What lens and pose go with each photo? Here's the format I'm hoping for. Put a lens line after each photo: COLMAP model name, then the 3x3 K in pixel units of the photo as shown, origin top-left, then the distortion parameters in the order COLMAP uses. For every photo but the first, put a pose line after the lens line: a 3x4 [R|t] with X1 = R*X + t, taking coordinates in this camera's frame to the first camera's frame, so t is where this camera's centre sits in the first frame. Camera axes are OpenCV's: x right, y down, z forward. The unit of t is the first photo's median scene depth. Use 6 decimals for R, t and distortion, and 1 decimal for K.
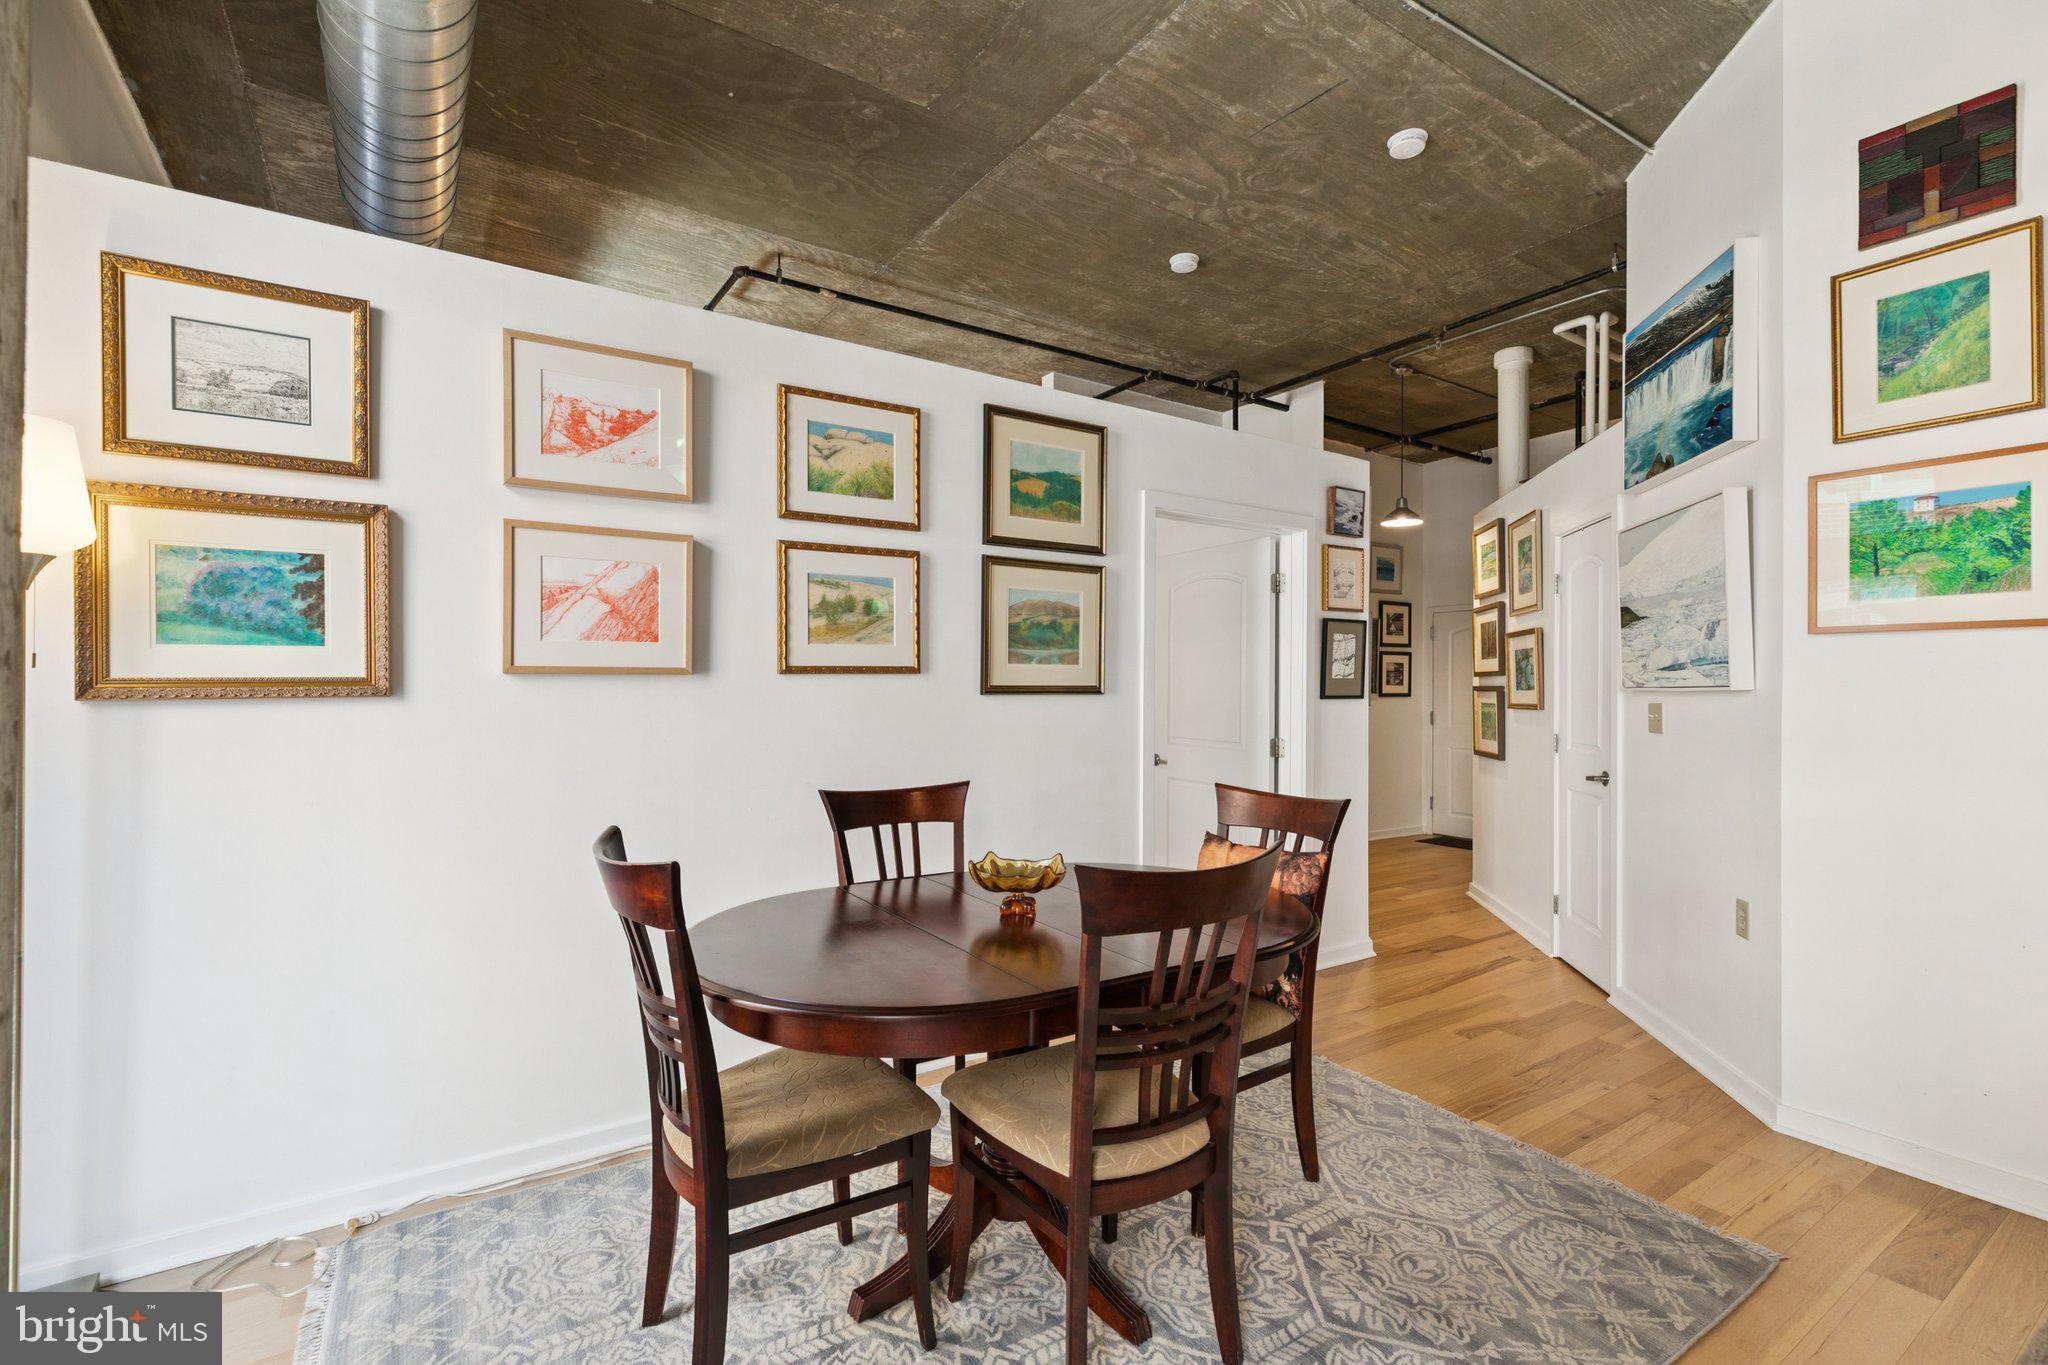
lens RADIAL K [[925.9, 0, 1026.6], [0, 925.9, 677.3], [0, 0, 1]] dist [0.008147, -0.001376]
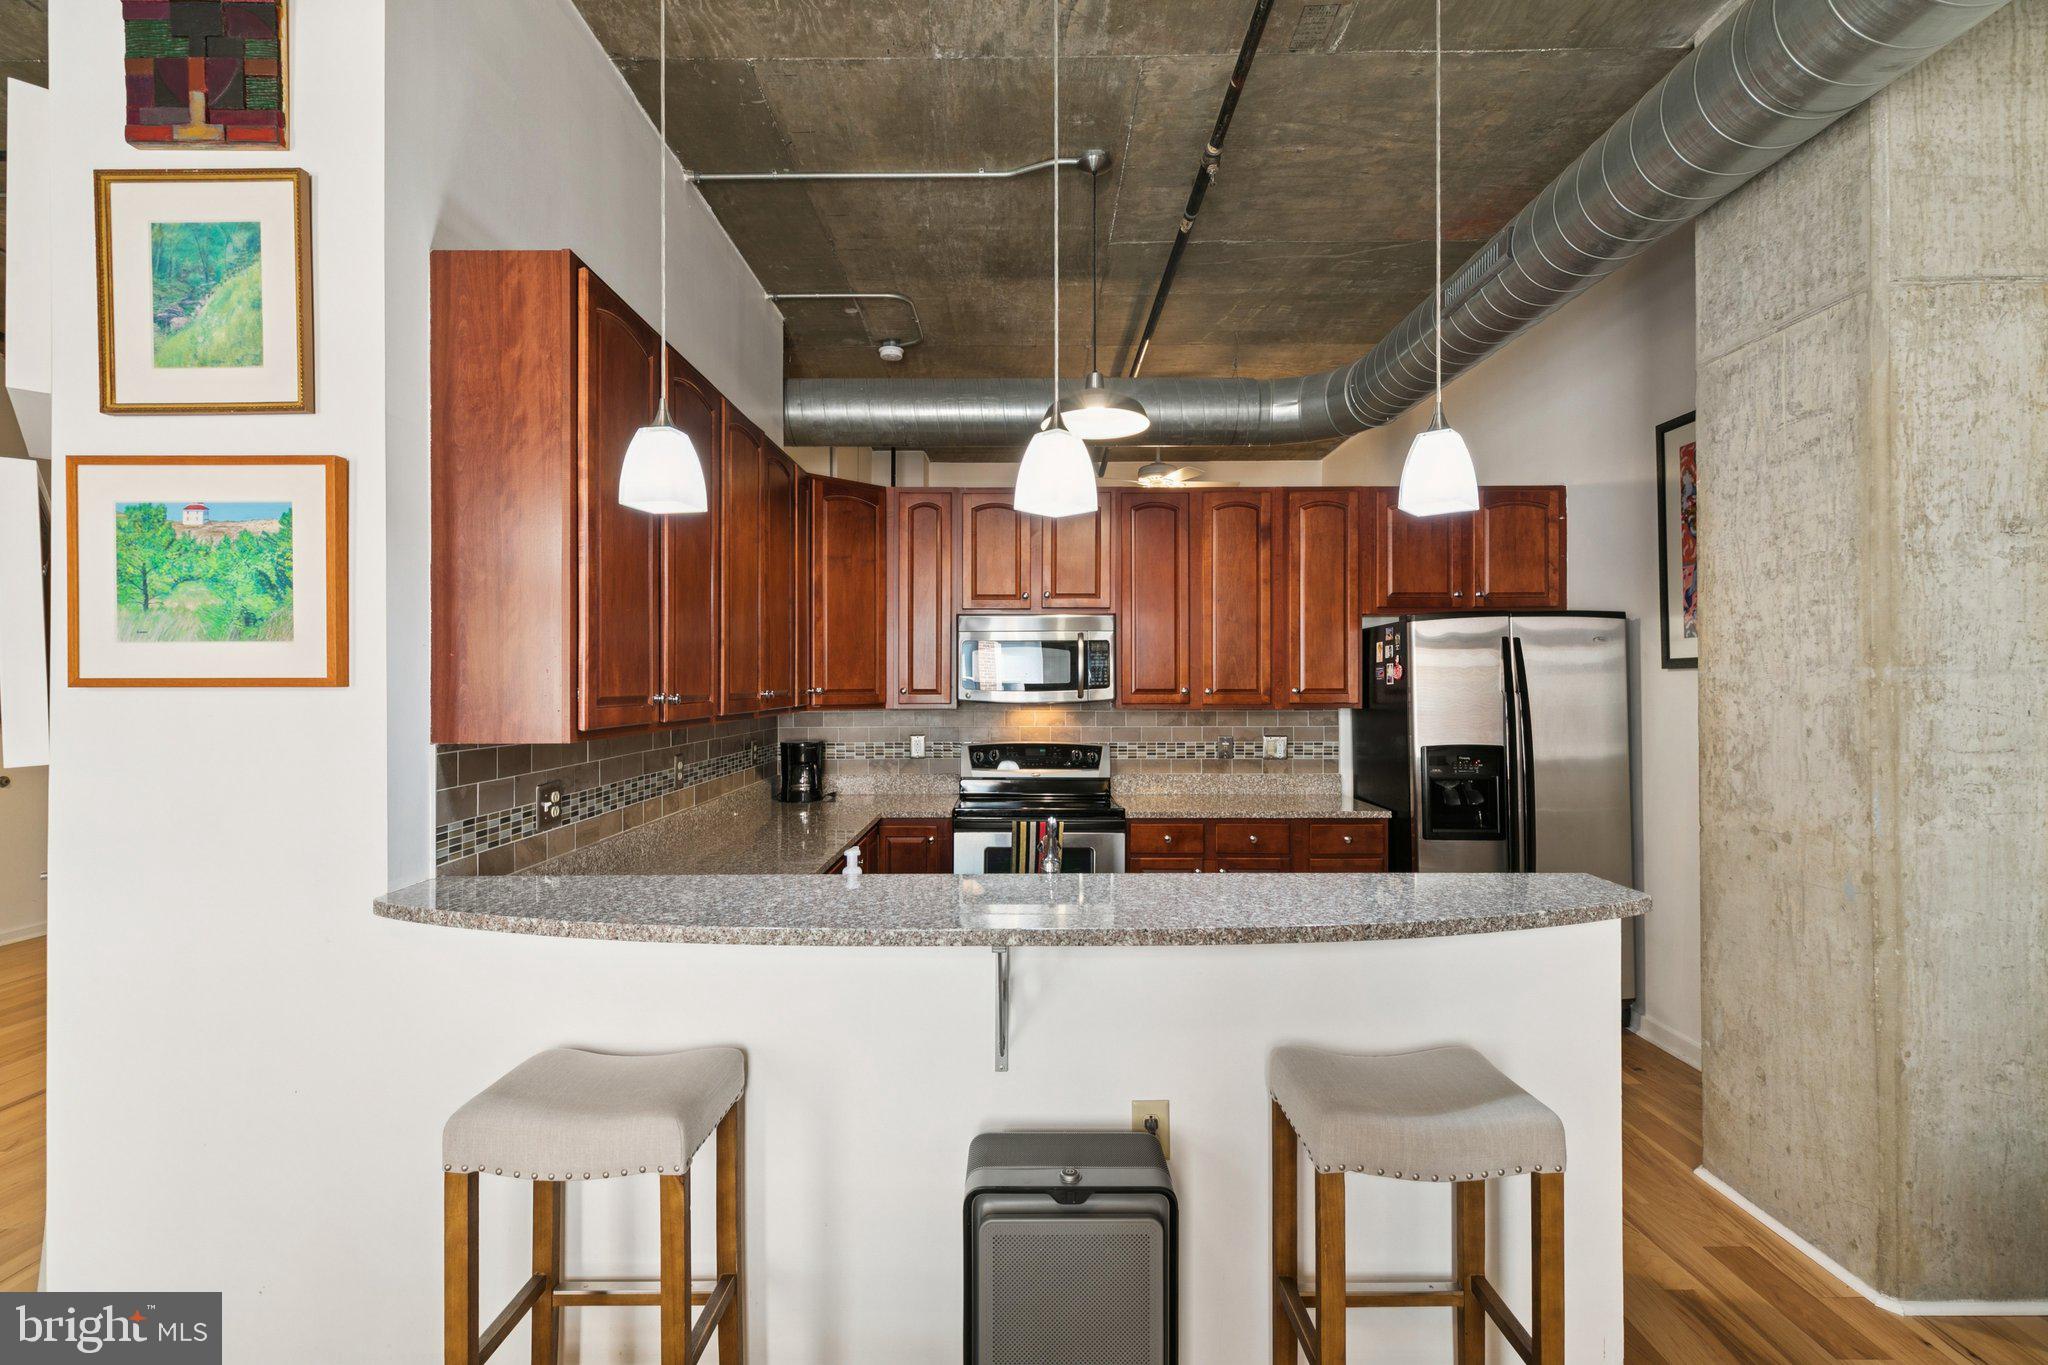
lens RADIAL K [[925.9, 0, 1022.8], [0, 925.9, 677.8], [0, 0, 1]] dist [0.008147, -0.001376]
pose [[0.565822, -0.003872, 0.824518, 0.631907], [-0.002325, 0.999978, 0.006291, -0.055870], [-0.824524, -0.005476, 0.565800, 0.038499]]
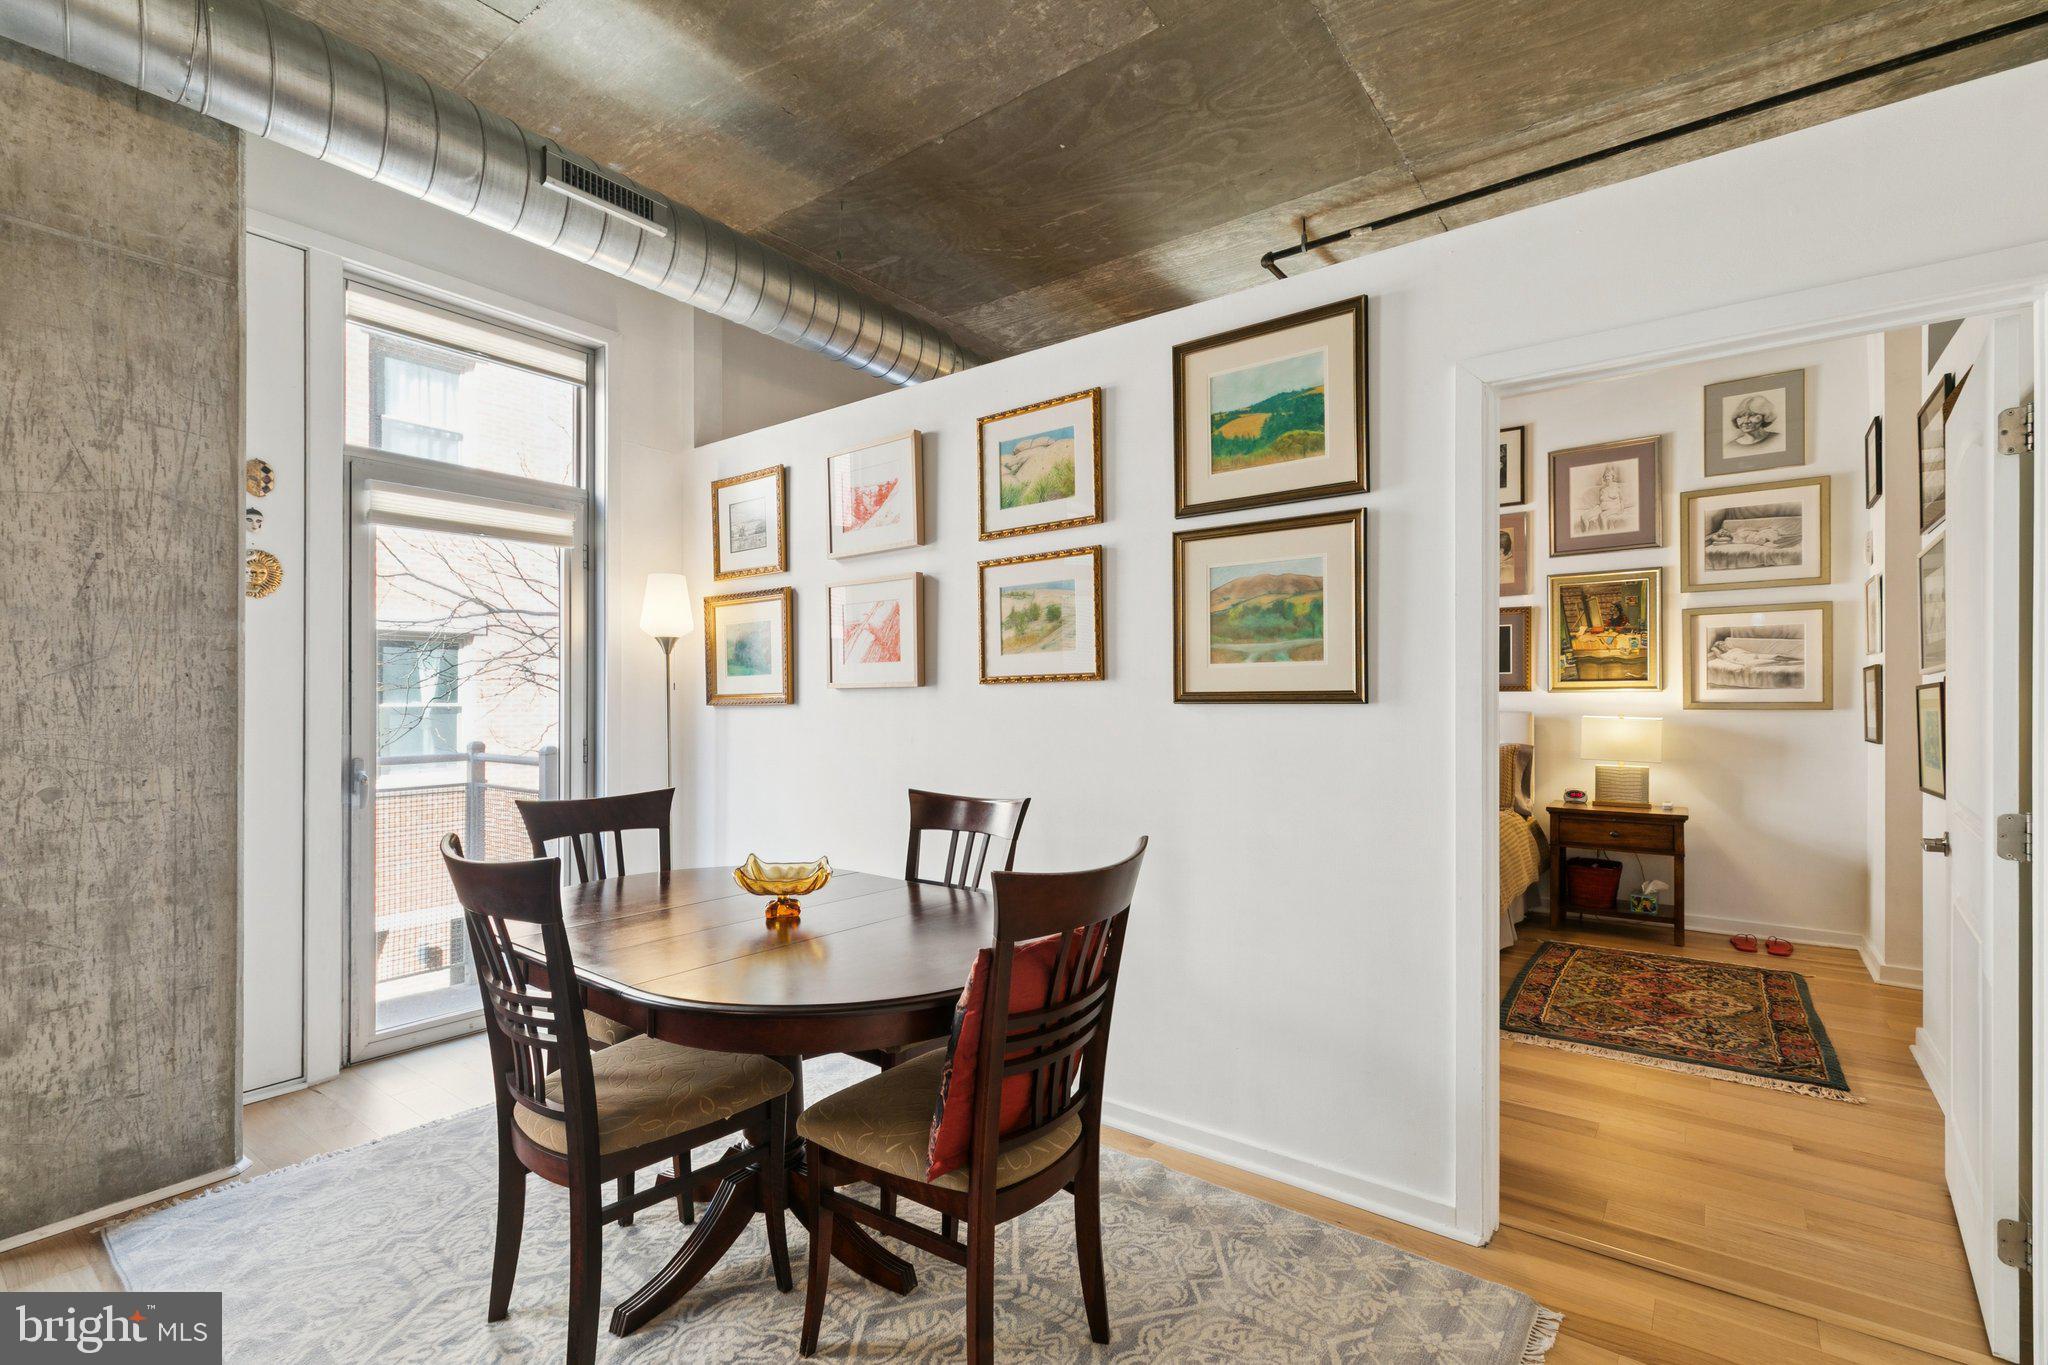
lens RADIAL K [[925.9, 0, 1024.0], [0, 925.9, 698.3], [0, 0, 1]] dist [0.008147, -0.001376]
pose [[0.320868, -0.008028, -0.947090, 0.780070], [0.012472, 0.999913, -0.004251, 0.018445], [0.947042, -0.010448, 0.320940, 0.695177]]
